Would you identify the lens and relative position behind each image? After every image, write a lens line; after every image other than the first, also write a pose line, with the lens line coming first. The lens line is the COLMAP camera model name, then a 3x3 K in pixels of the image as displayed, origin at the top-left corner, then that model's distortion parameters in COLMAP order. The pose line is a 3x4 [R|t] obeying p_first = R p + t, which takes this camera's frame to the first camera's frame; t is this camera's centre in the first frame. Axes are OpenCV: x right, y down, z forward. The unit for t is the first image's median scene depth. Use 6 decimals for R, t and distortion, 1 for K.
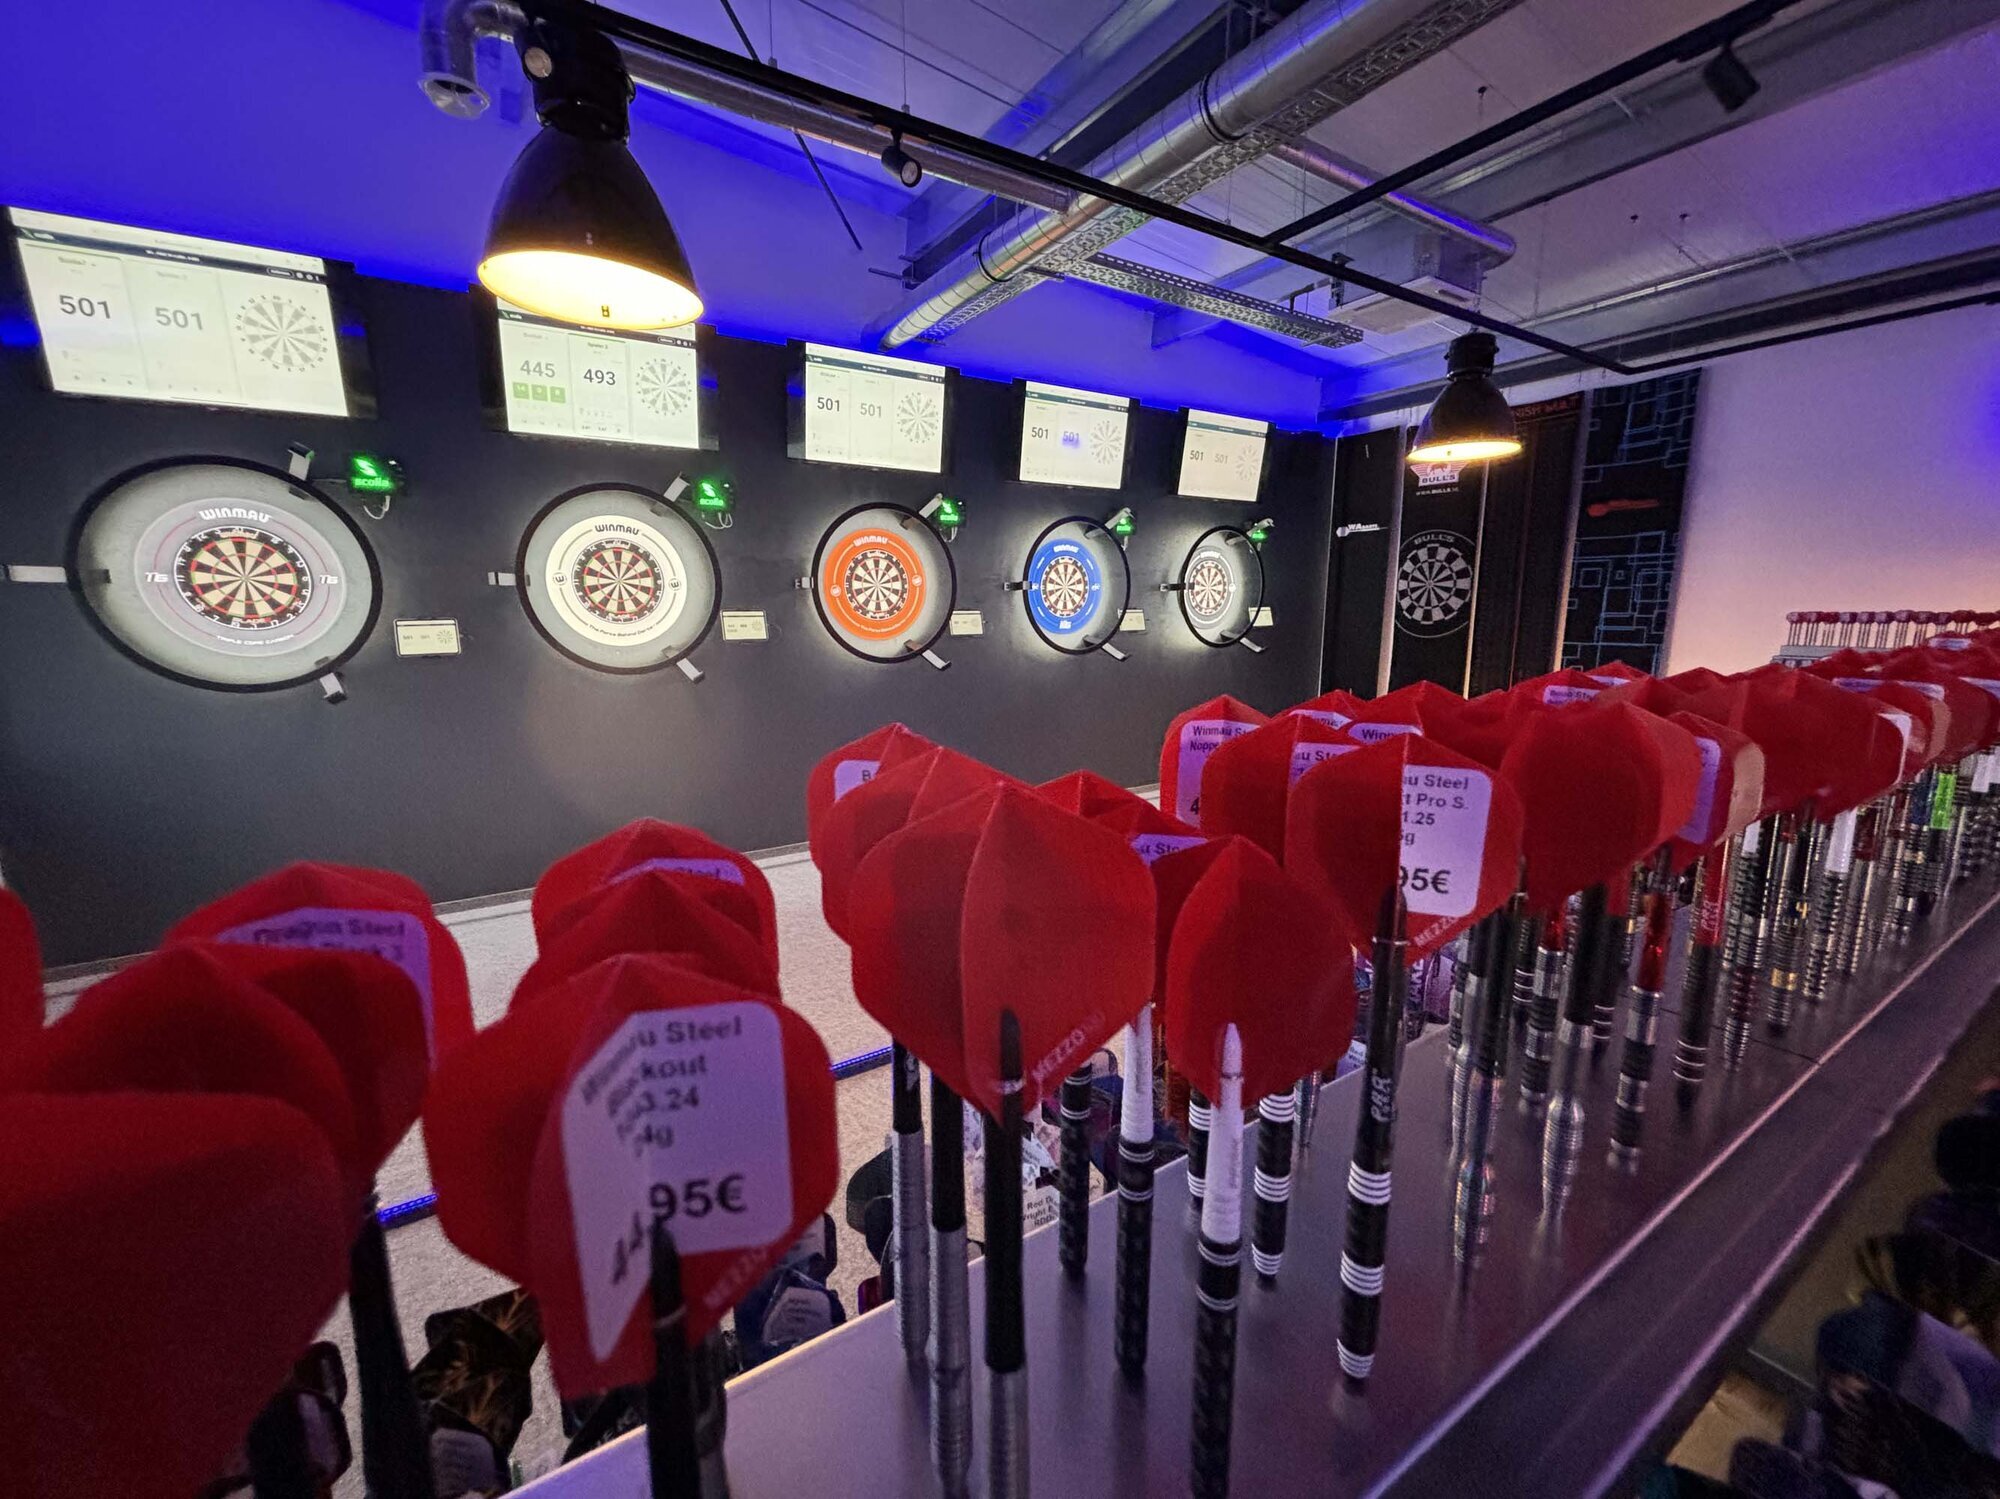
lens RADIAL K [[802.4, 0, 995.6], [0, 802.4, 750.0], [0, 0, 1]] dist [-0.001397, 0.001009]
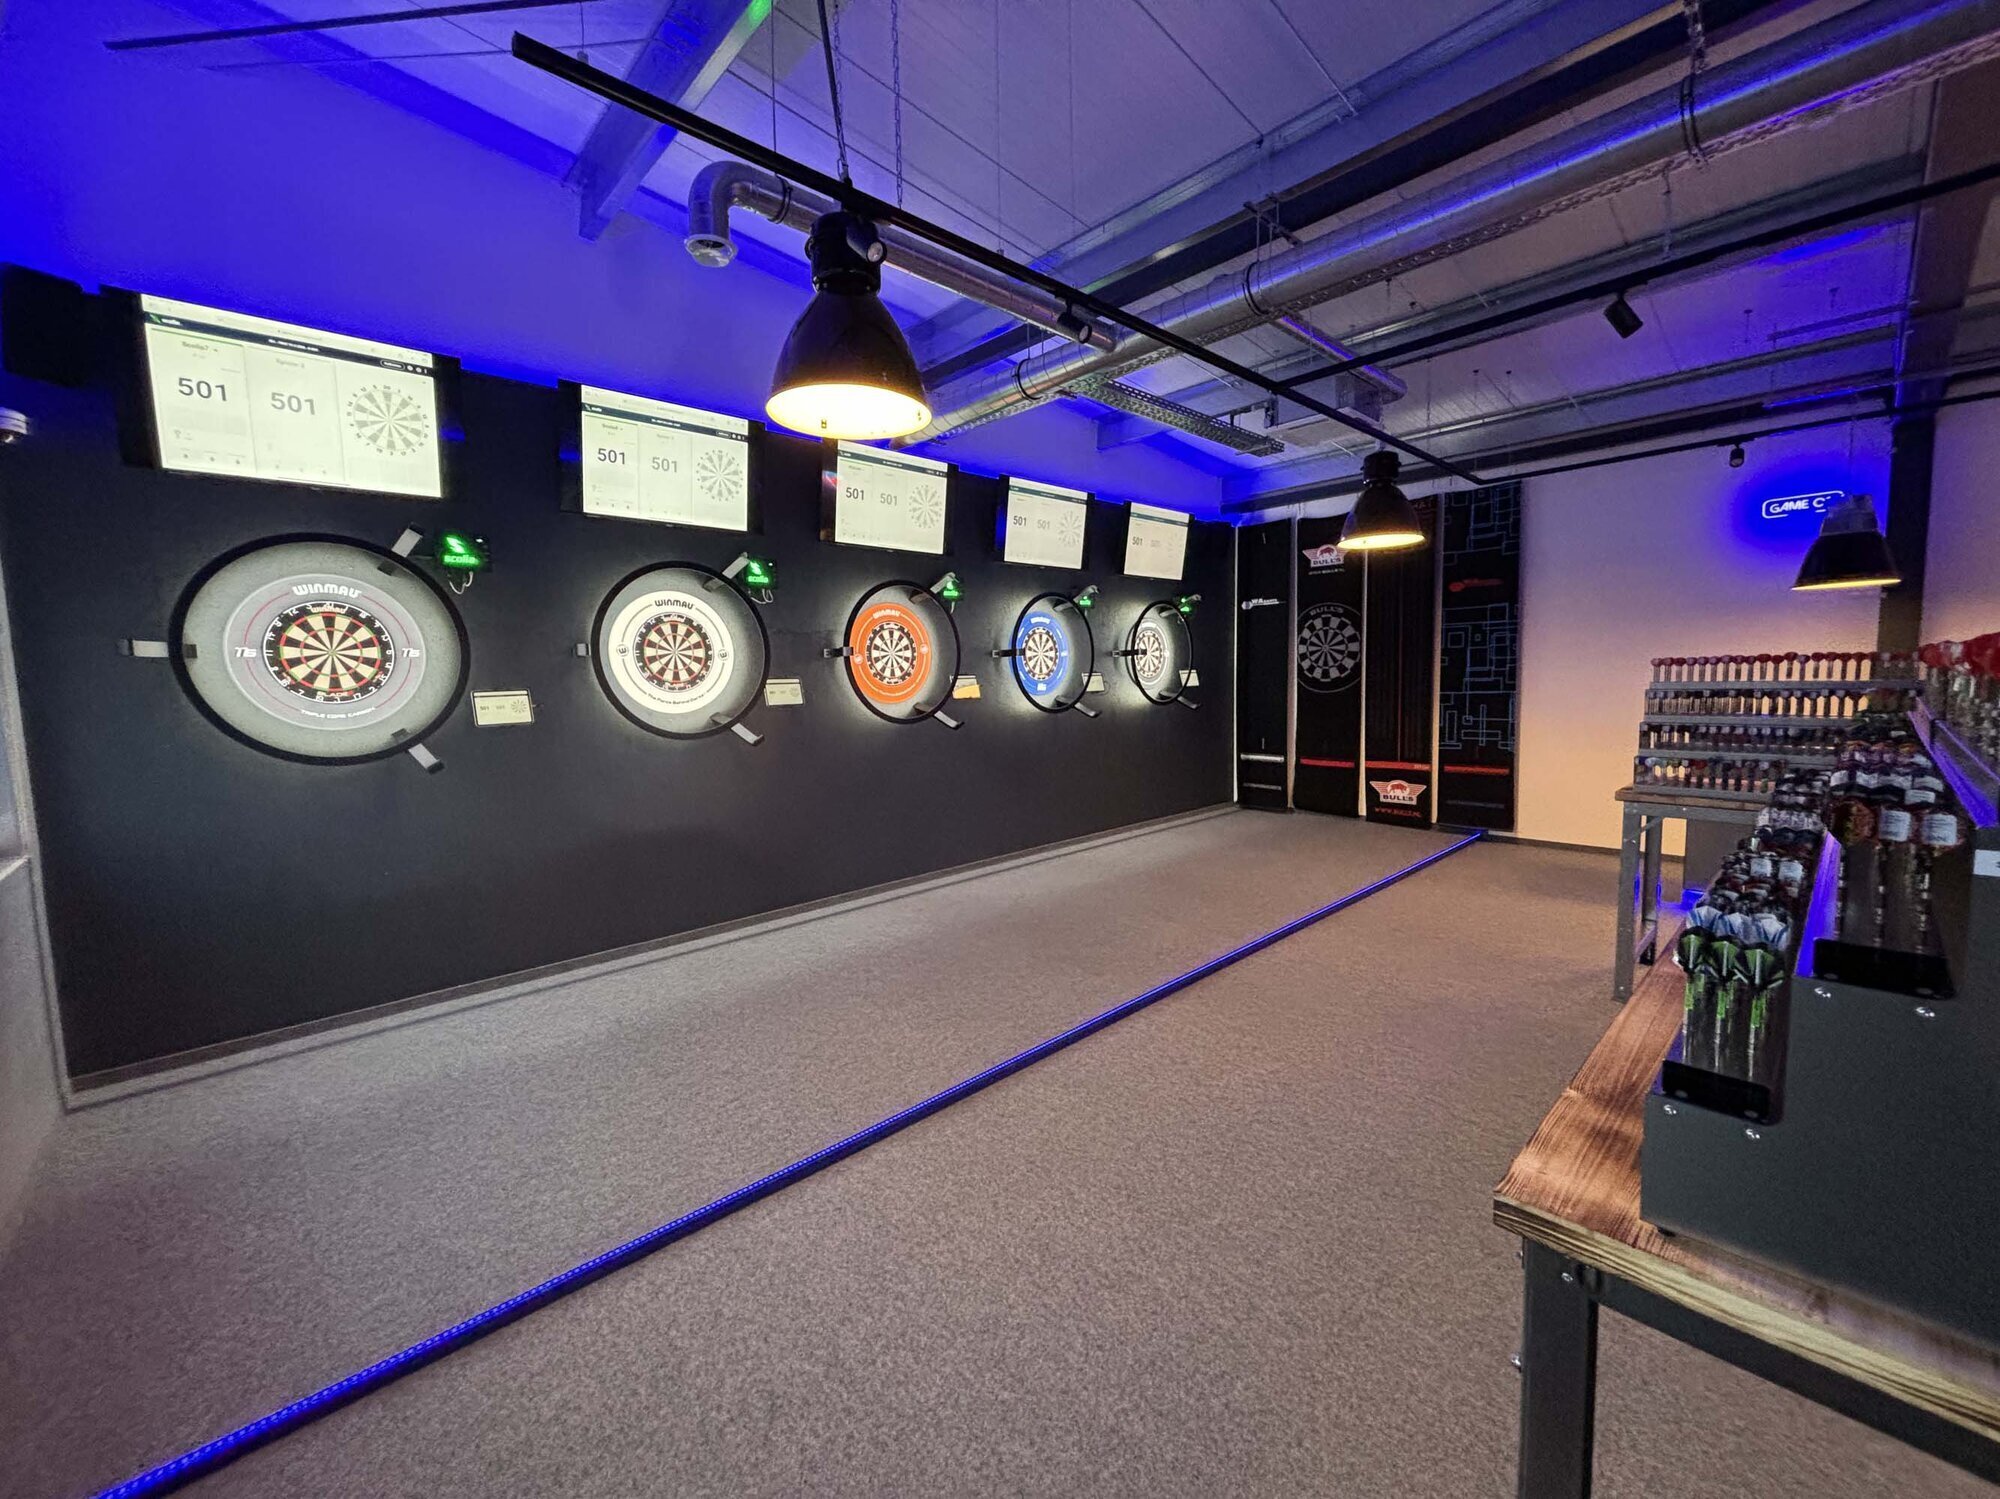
lens RADIAL K [[802.4, 0, 994.5], [0, 802.4, 750.9], [0, 0, 1]] dist [-0.001397, 0.001009]
pose [[0.982195, -0.036622, 0.184258, -0.230612], [0.052826, 0.995080, -0.083815, 0.026280], [-0.180282, 0.092056, 0.979298, -0.086353]]
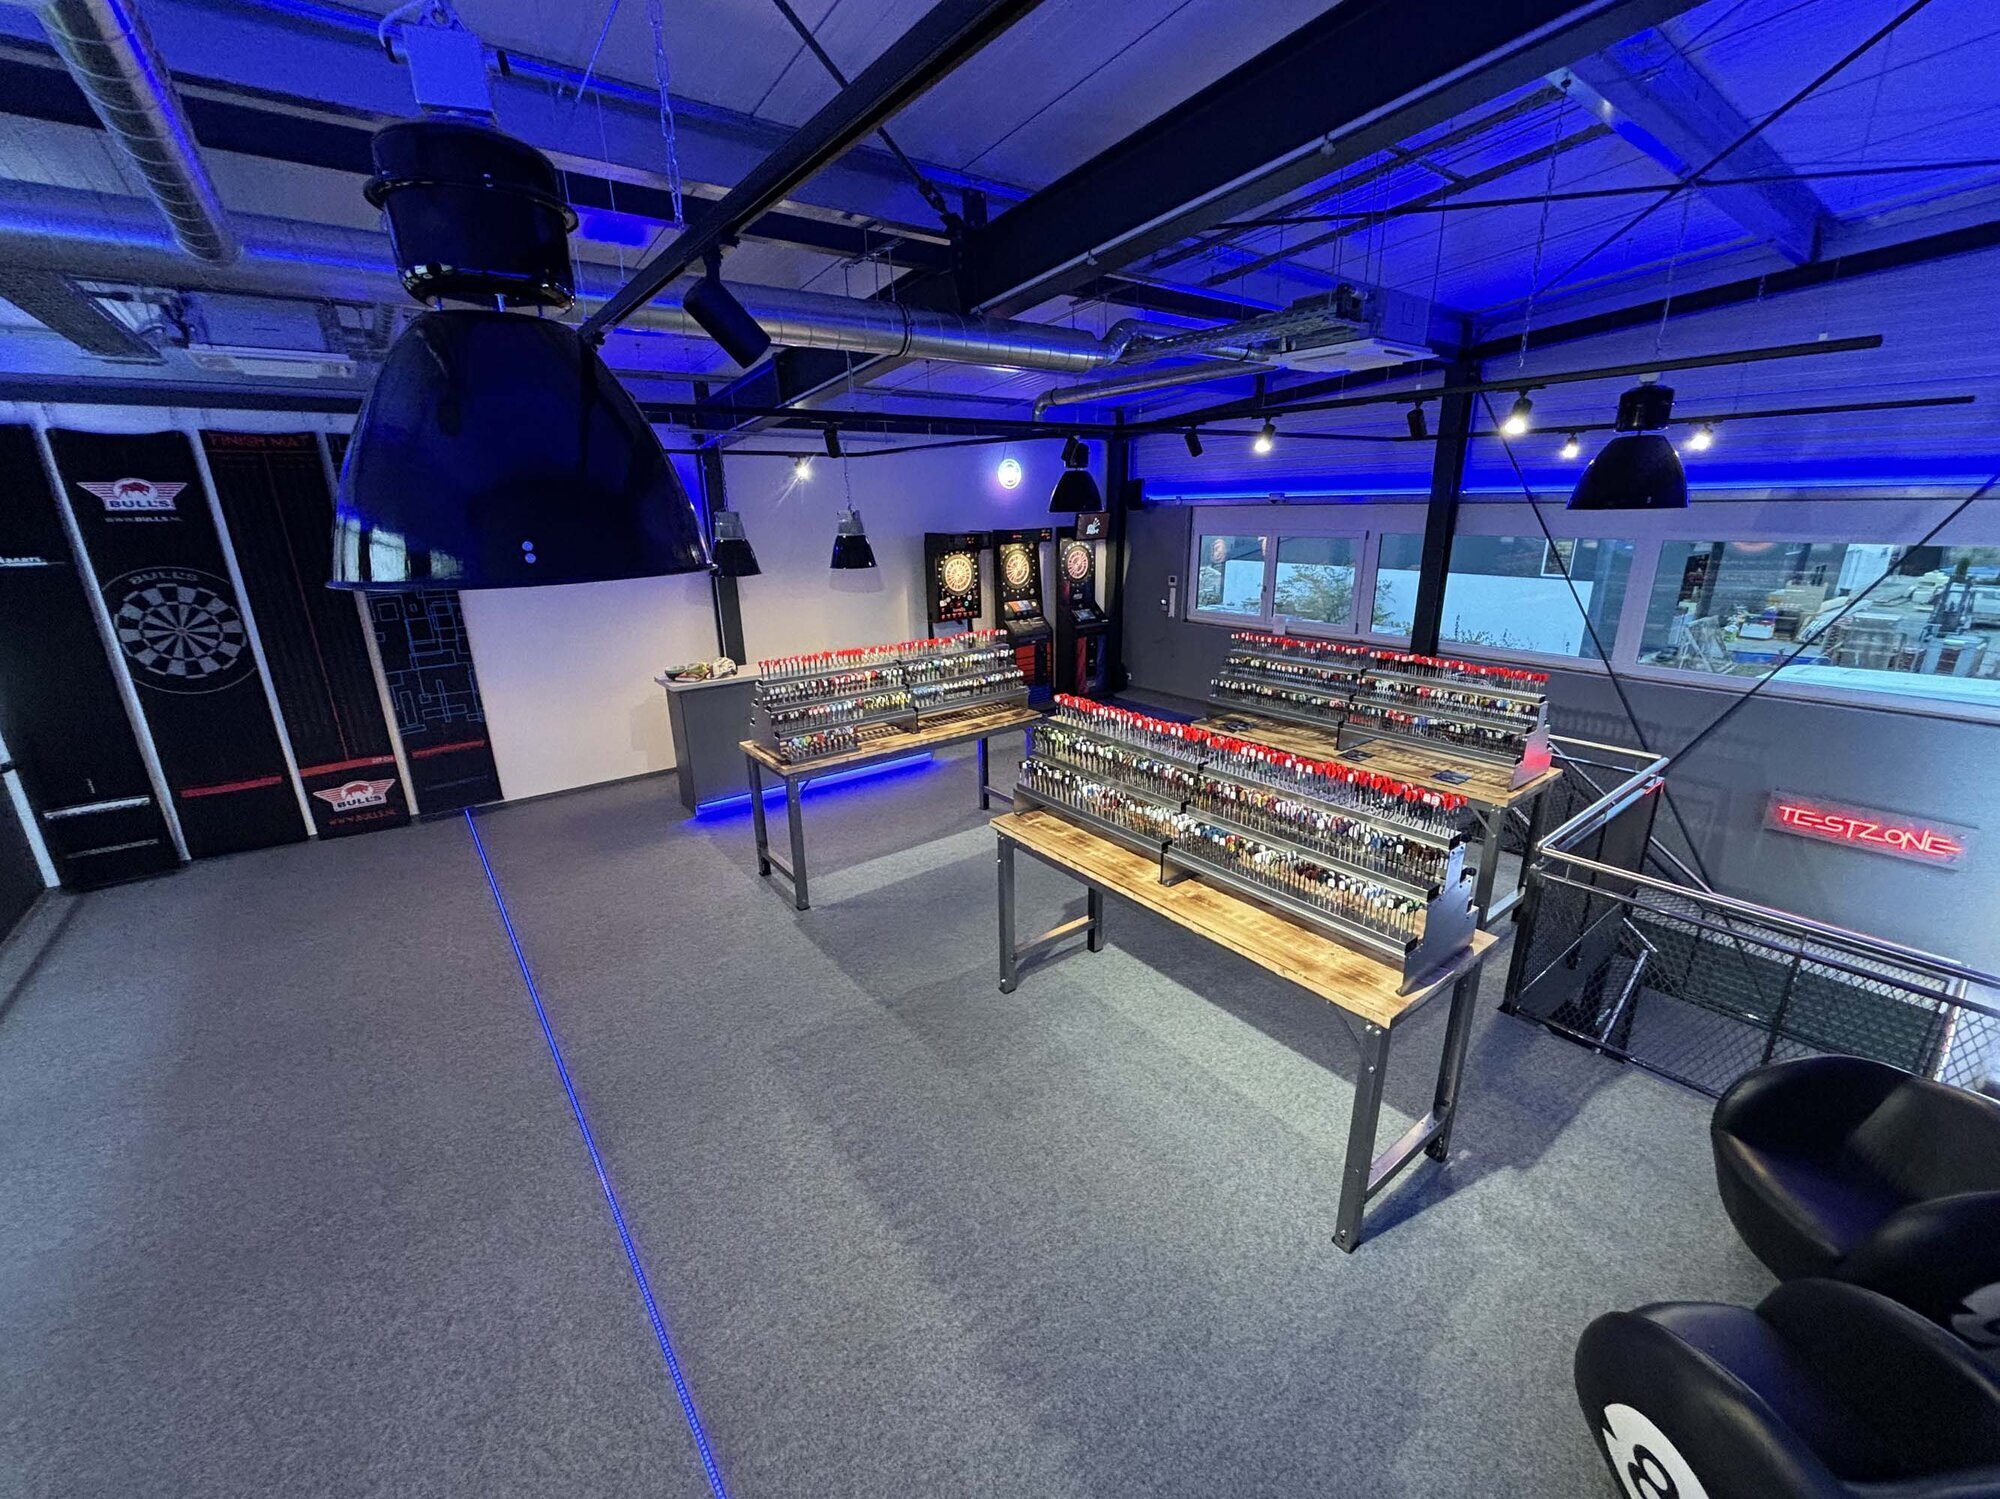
lens RADIAL K [[802.4, 0, 995.9], [0, 802.4, 750.1], [0, 0, 1]] dist [-0.001397, 0.001009]
pose [[-0.088482, -0.287808, 0.953592, -0.499727], [0.198211, 0.933113, 0.300019, -0.240898], [-0.976157, 0.215559, -0.025516, 0.310595]]
